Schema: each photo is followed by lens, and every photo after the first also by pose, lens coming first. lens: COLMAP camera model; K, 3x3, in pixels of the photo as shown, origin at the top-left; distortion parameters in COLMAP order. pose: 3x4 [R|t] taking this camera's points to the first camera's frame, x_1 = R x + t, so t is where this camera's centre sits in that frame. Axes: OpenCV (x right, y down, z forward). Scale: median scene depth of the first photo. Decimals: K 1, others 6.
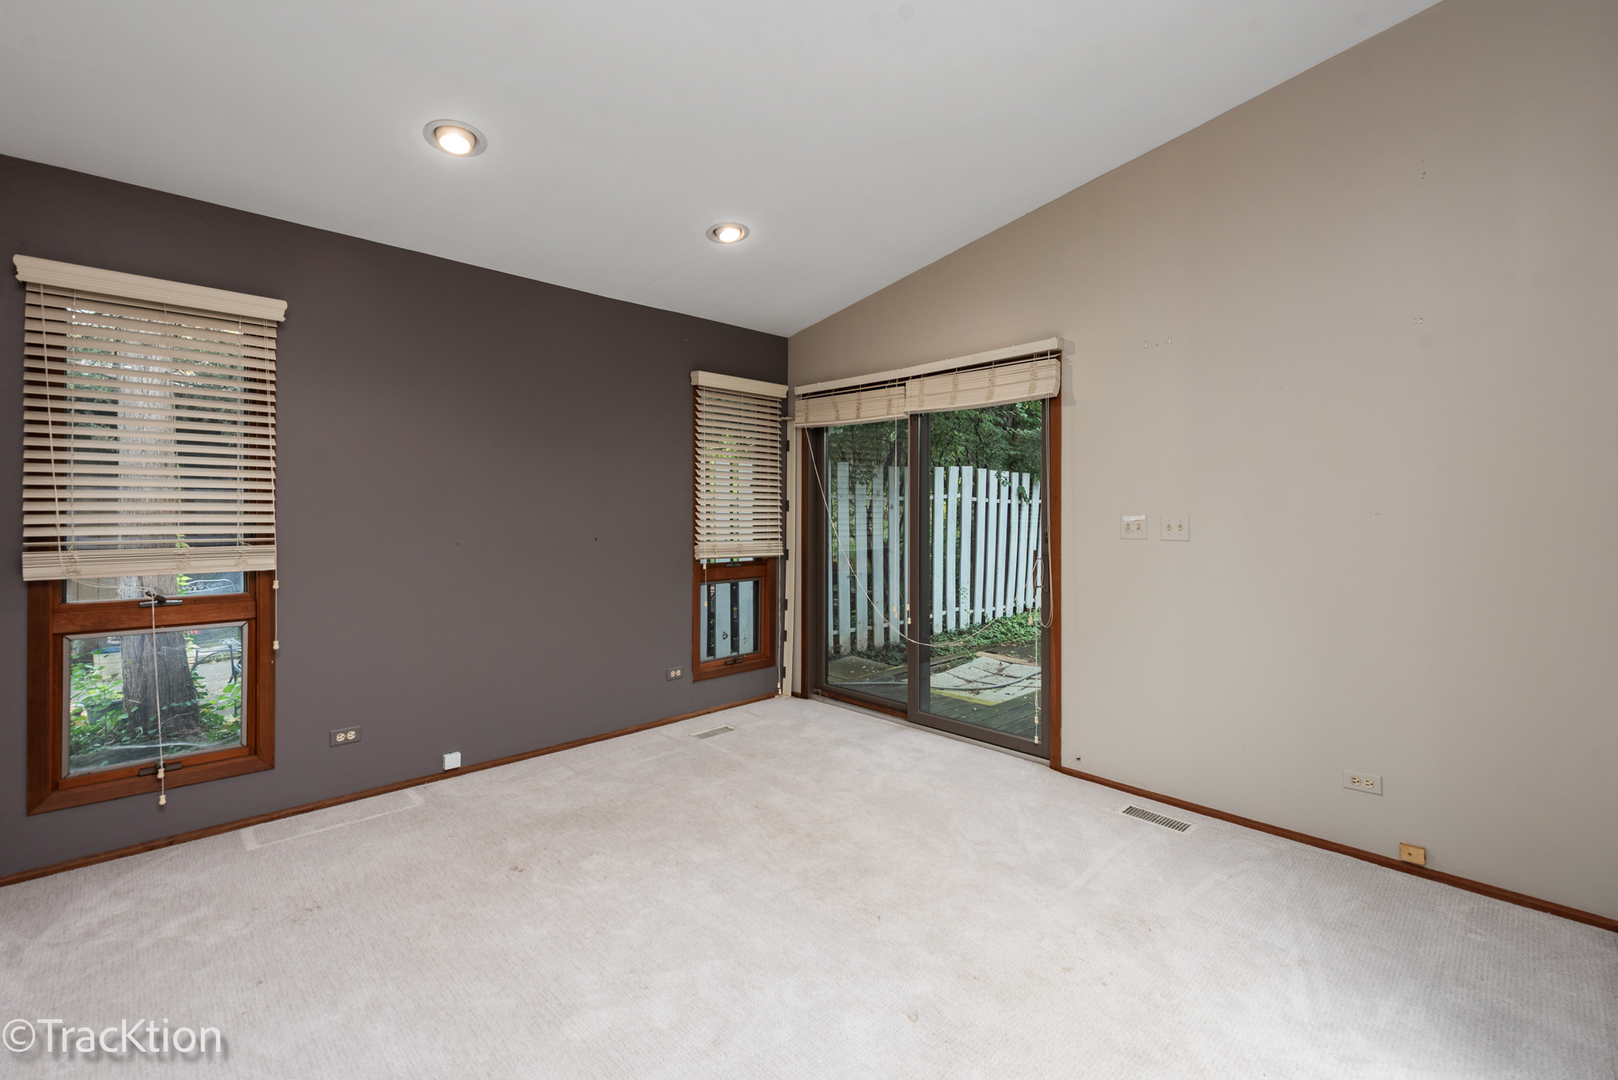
lens RADIAL K [[693.4, 0, 810.9], [0, 693.4, 509.6], [0, 0, 1]] dist [0.001348, -0.000025]
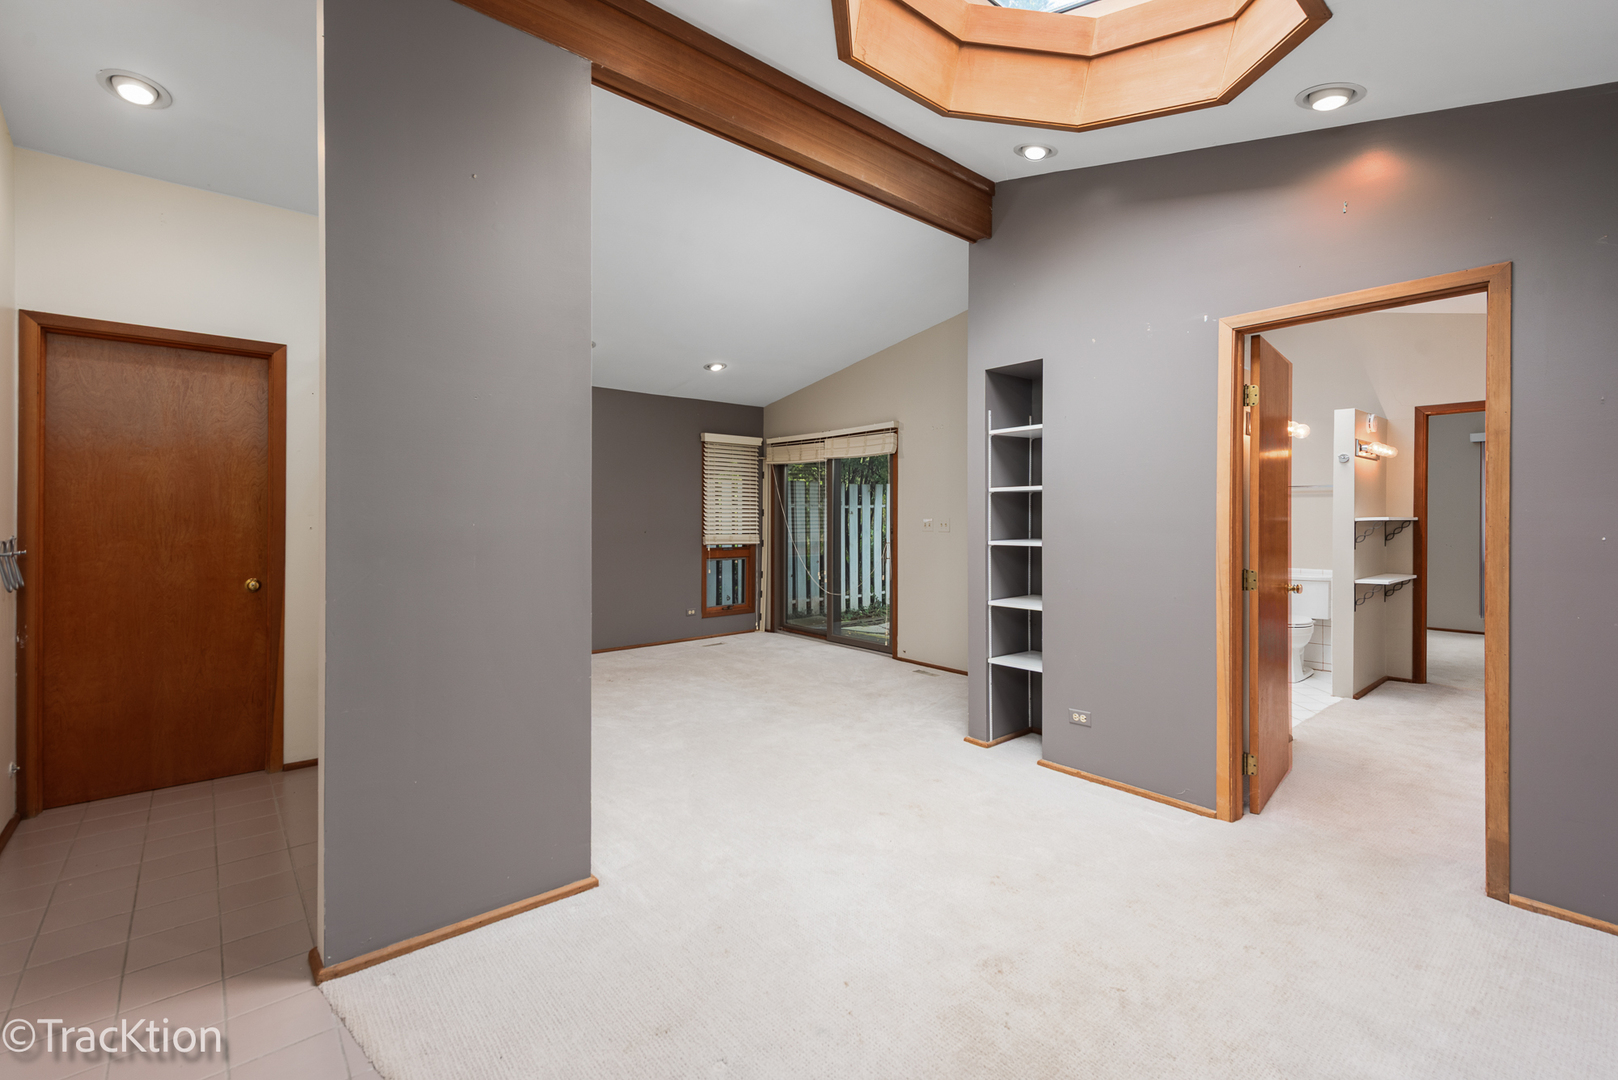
lens RADIAL K [[716.2, 0, 816.2], [0, 716.2, 520.4], [0, 0, 1]] dist [0.002878, -0.000303]
pose [[0.997980, 0.002232, -0.063486, 0.199957], [-0.001771, 0.999972, 0.007317, -0.000499], [0.063501, -0.007190, 0.997956, -0.661228]]
